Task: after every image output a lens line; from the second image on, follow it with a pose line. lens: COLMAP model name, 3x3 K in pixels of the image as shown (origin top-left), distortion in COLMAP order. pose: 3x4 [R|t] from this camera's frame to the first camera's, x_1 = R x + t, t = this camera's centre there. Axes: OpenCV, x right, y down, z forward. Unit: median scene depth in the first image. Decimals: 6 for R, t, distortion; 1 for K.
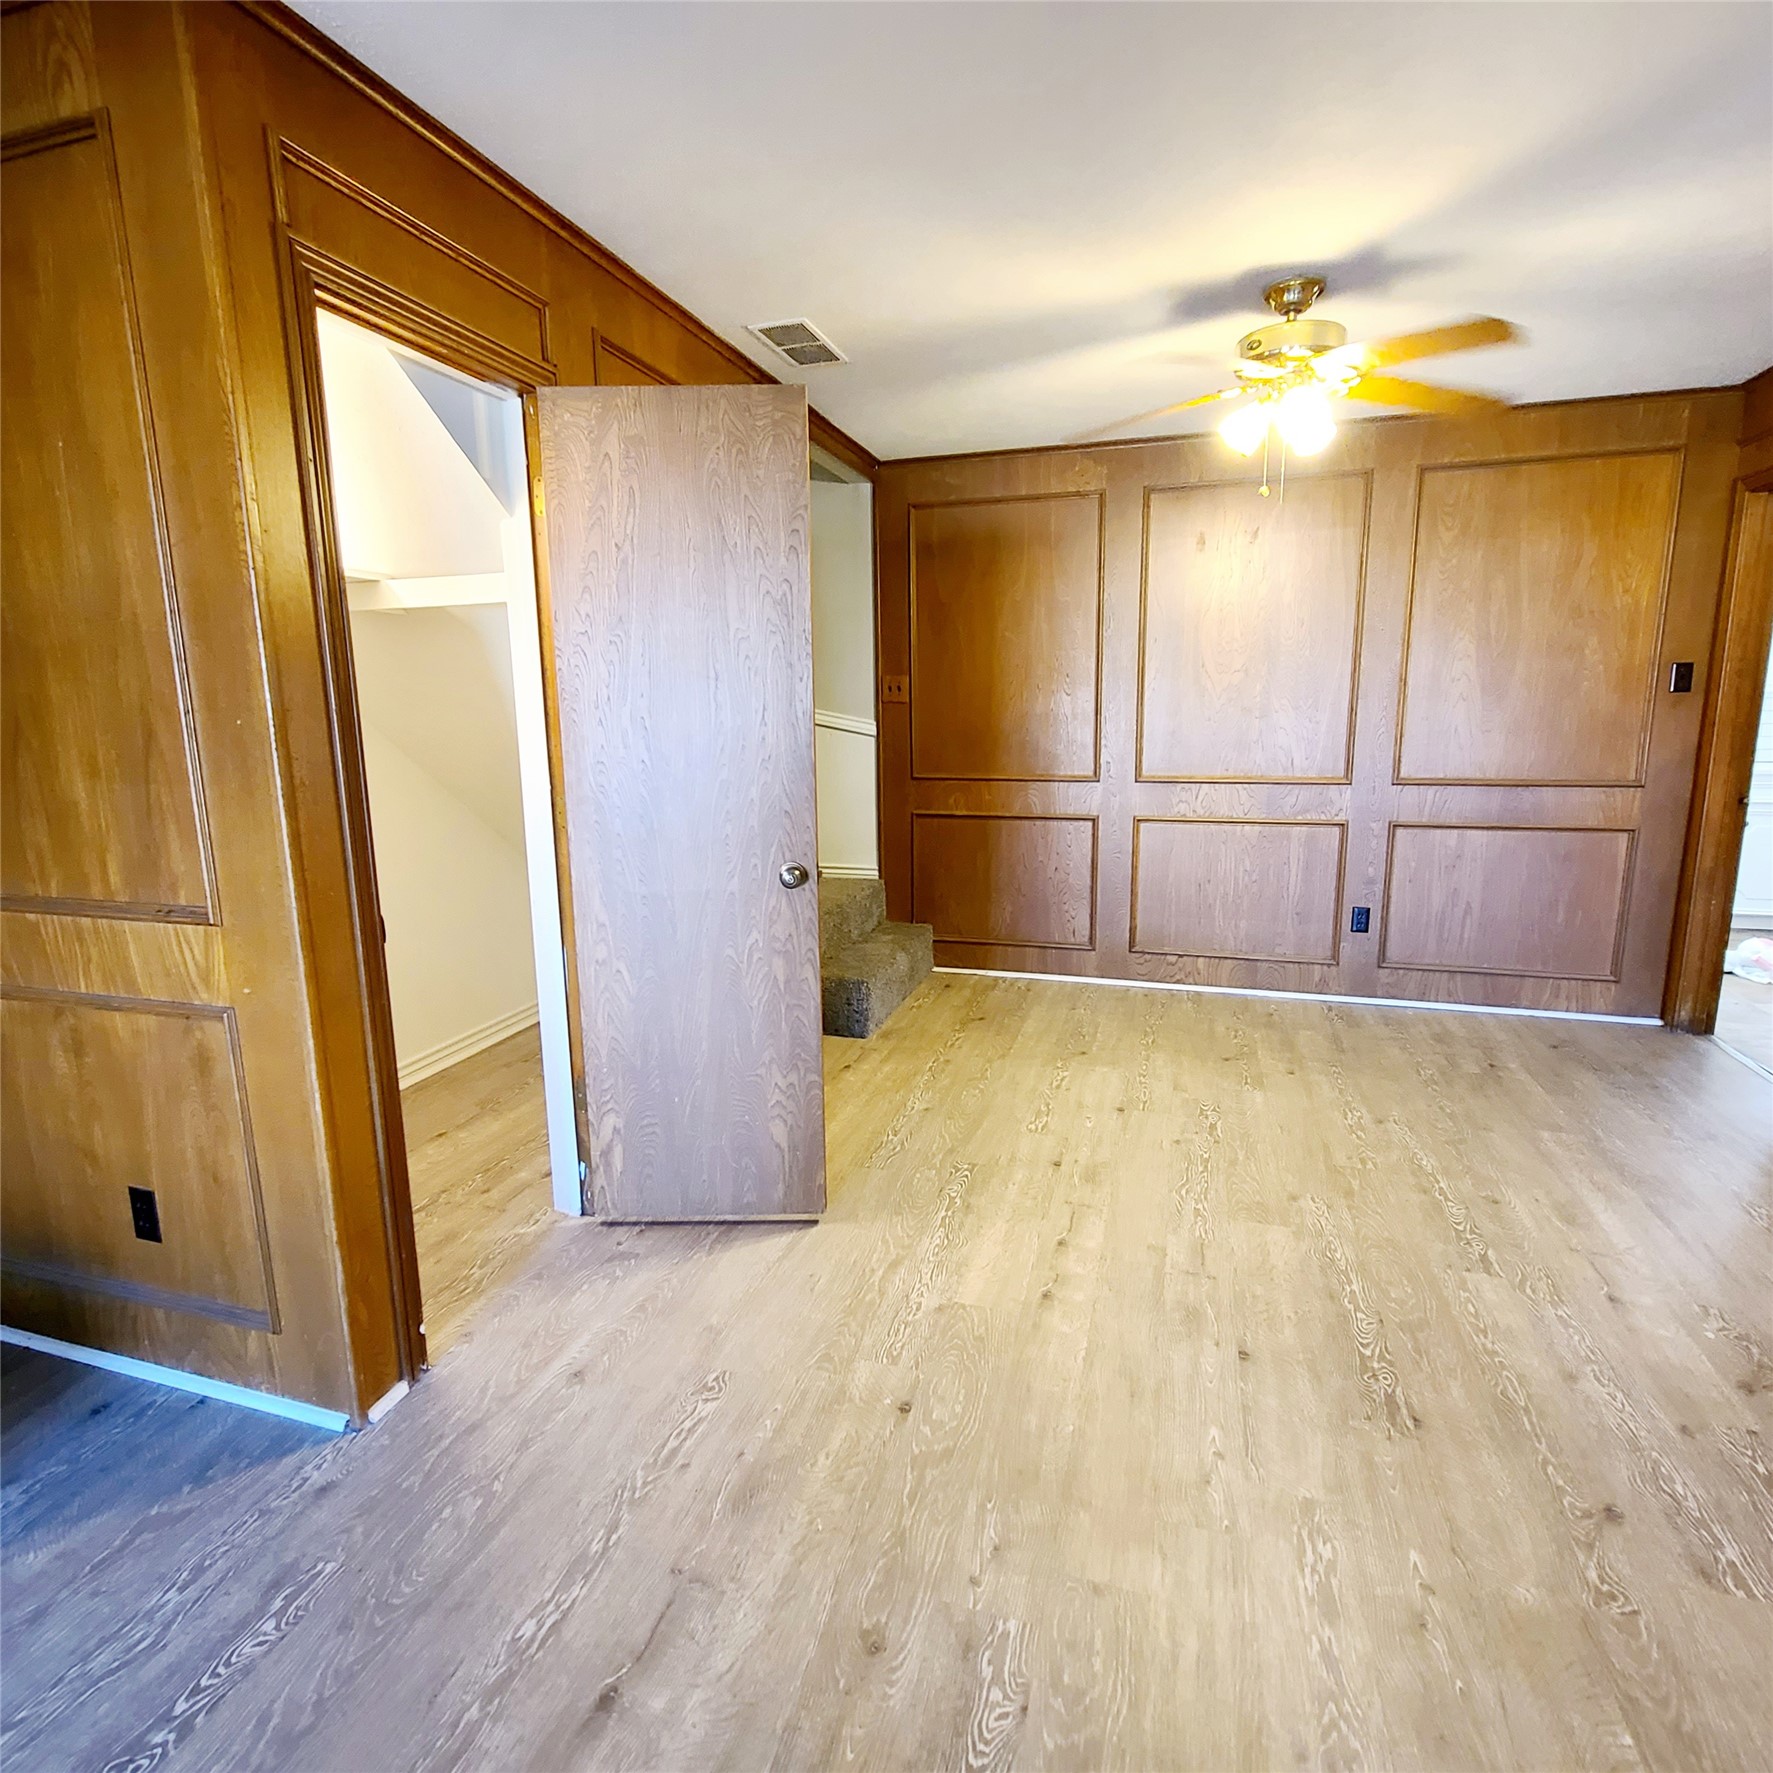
lens RADIAL K [[960.3, 0, 882.5], [0, 960.3, 883.2], [0, 0, 1]] dist [0.002892, -0.004238]
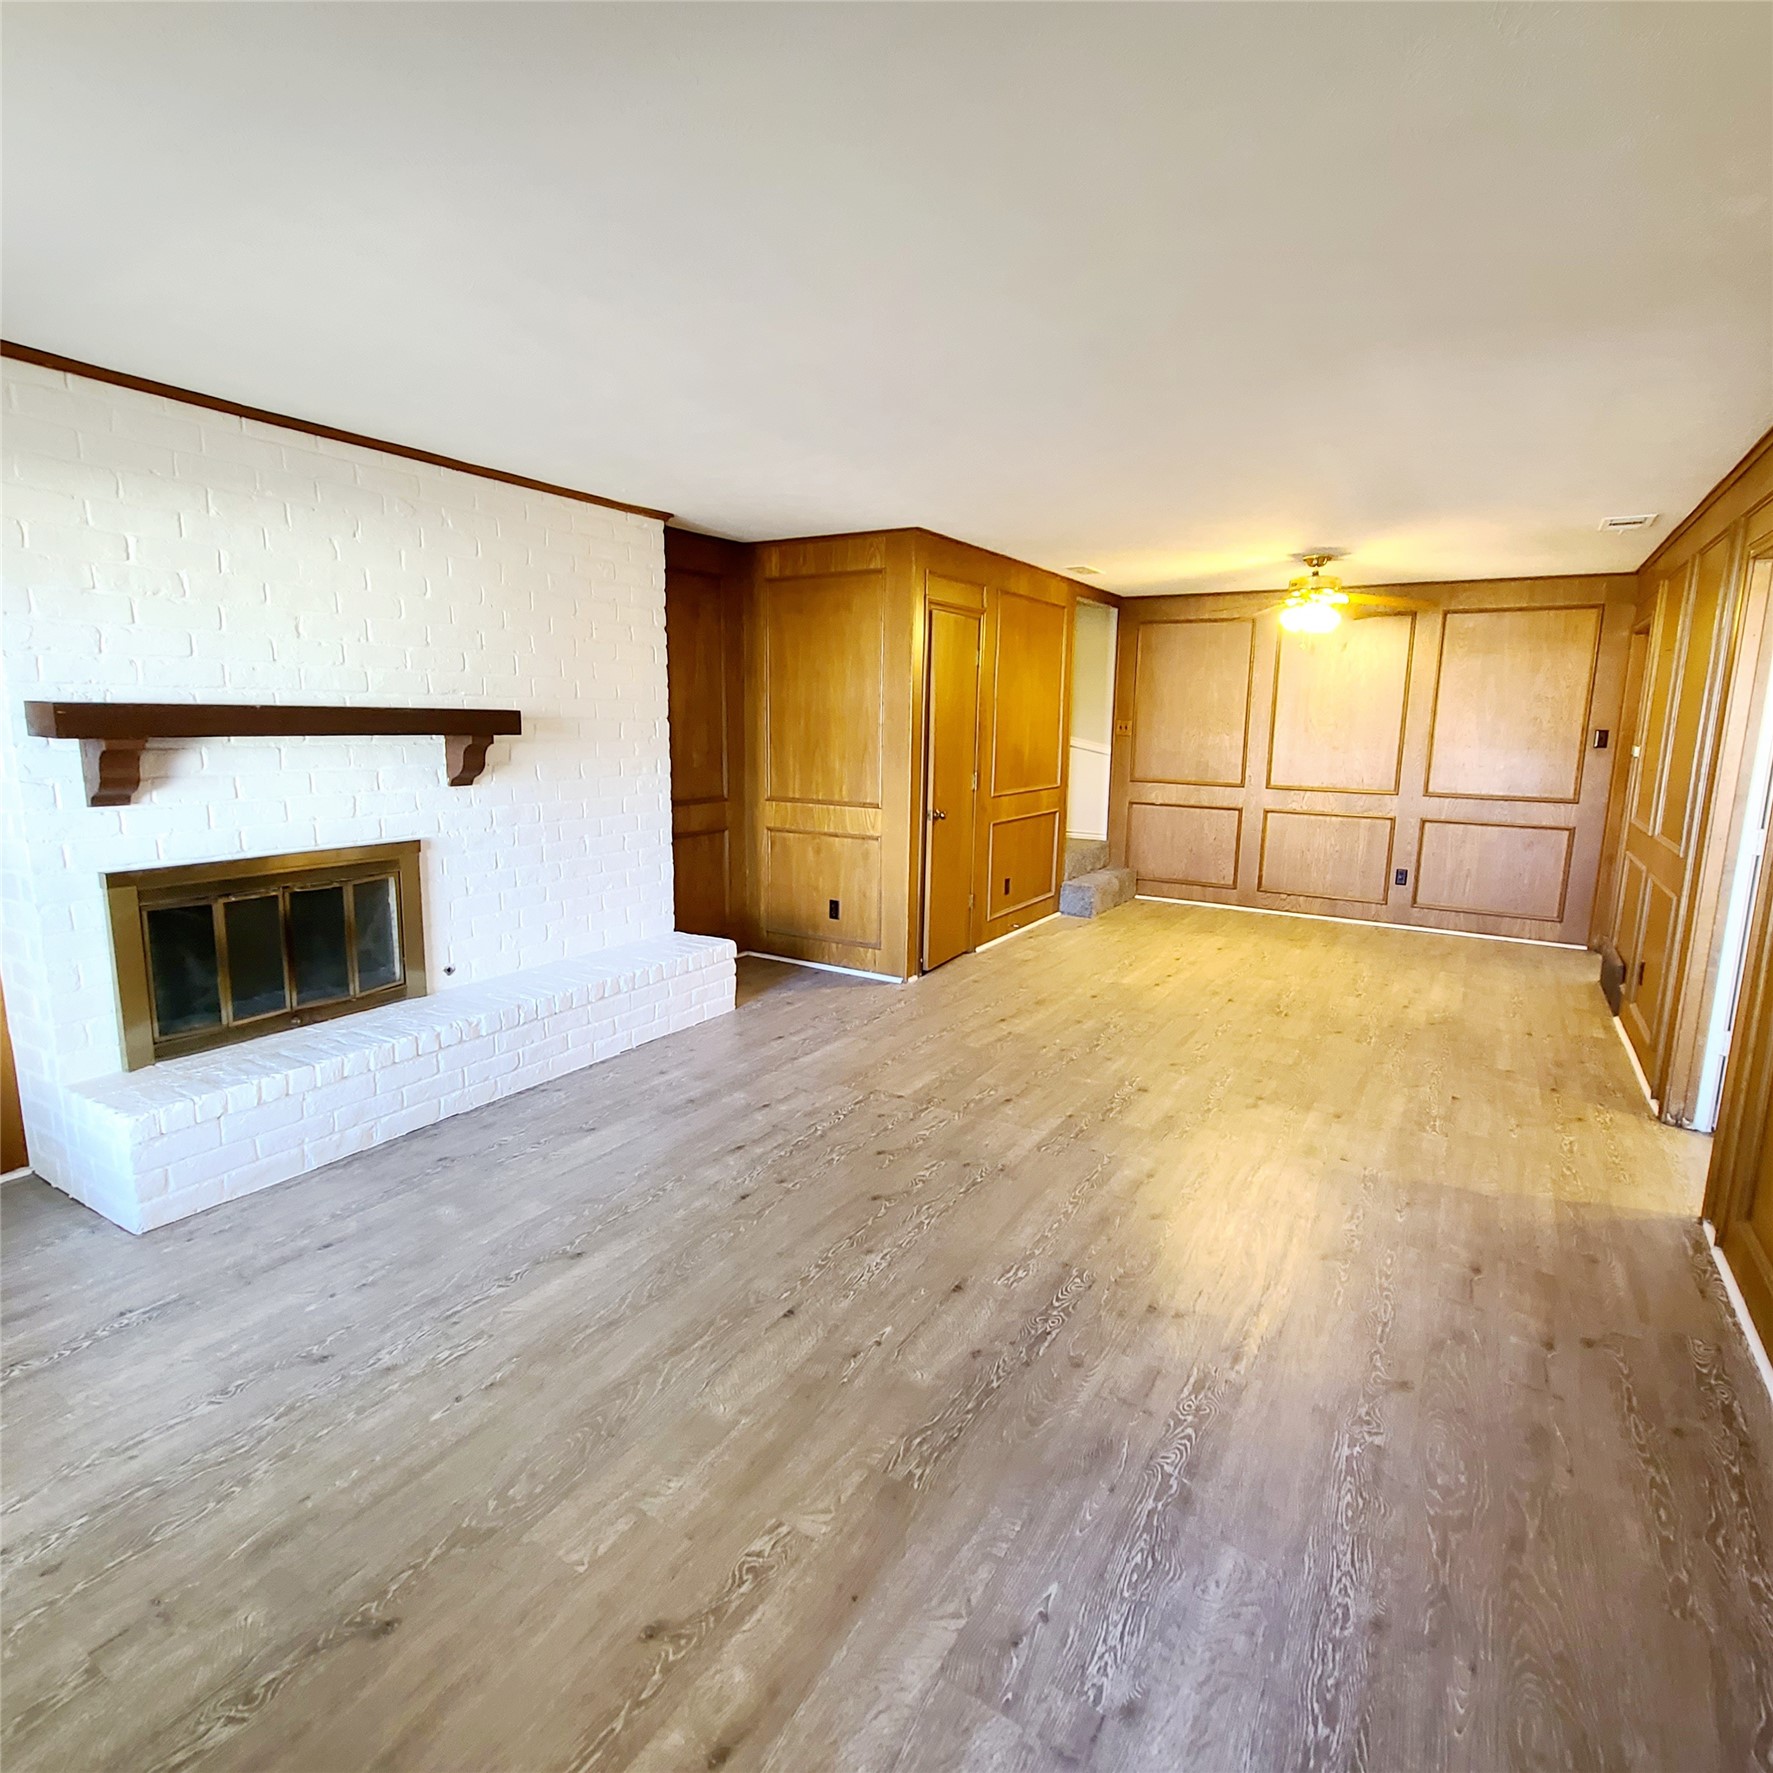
lens RADIAL K [[960.3, 0, 886.7], [0, 960.3, 878.8], [0, 0, 1]] dist [0.002892, -0.004238]
pose [[0.968239, 0.068900, -0.240344, 0.042392], [-0.073047, 0.997293, -0.008381, 0.134312], [0.239116, 0.025671, 0.970652, -0.916536]]
